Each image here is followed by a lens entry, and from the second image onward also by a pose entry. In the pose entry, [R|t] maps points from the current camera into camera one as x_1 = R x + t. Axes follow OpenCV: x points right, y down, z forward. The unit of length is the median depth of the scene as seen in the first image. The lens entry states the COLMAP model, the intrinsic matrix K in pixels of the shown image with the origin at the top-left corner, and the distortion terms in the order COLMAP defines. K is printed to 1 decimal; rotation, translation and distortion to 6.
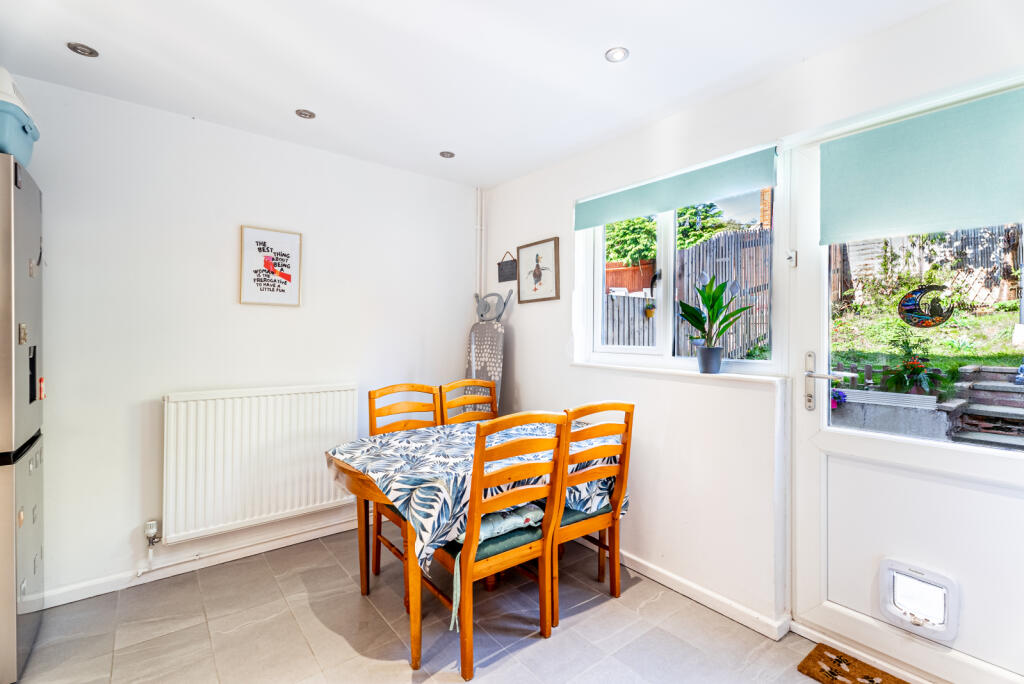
lens RADIAL K [[456.6, 0, 516.0], [0, 456.6, 338.3], [0, 0, 1]] dist [-0.000140, 0.000274]
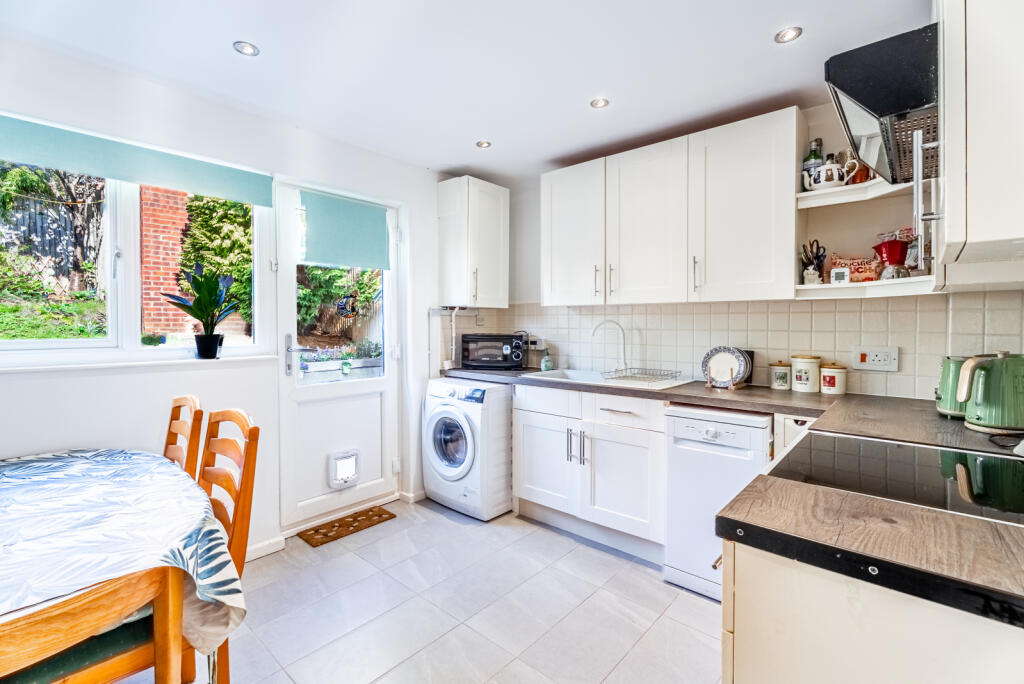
lens RADIAL K [[464.0, 0, 512.2], [0, 464.0, 339.3], [0, 0, 1]] dist [0.002517, 0.000763]
pose [[-0.174172, -0.040427, 0.983885, -0.224700], [0.007915, 0.999067, 0.042452, -0.002310], [-0.984683, 0.015181, -0.173690, 0.145138]]
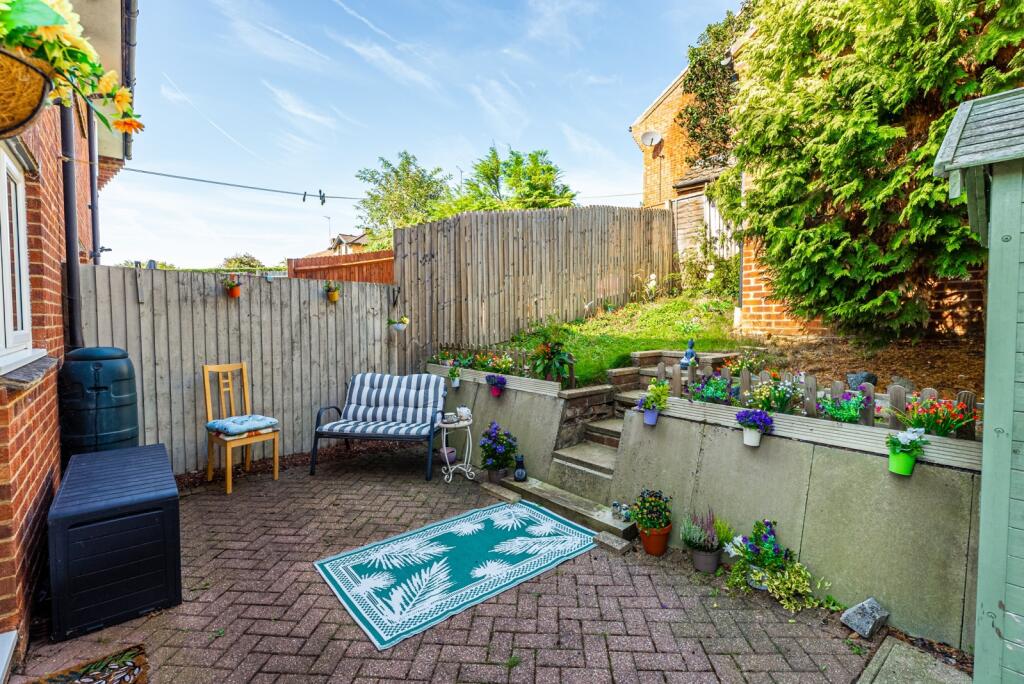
lens RADIAL K [[456.6, 0, 516.0], [0, 456.6, 338.3], [0, 0, 1]] dist [-0.000140, 0.000274]
pose [[0.999525, -0.004489, 0.030496, 0.427120], [0.003575, 0.999545, 0.029961, 0.003105], [-0.030617, -0.029838, 0.999086, 0.026510]]
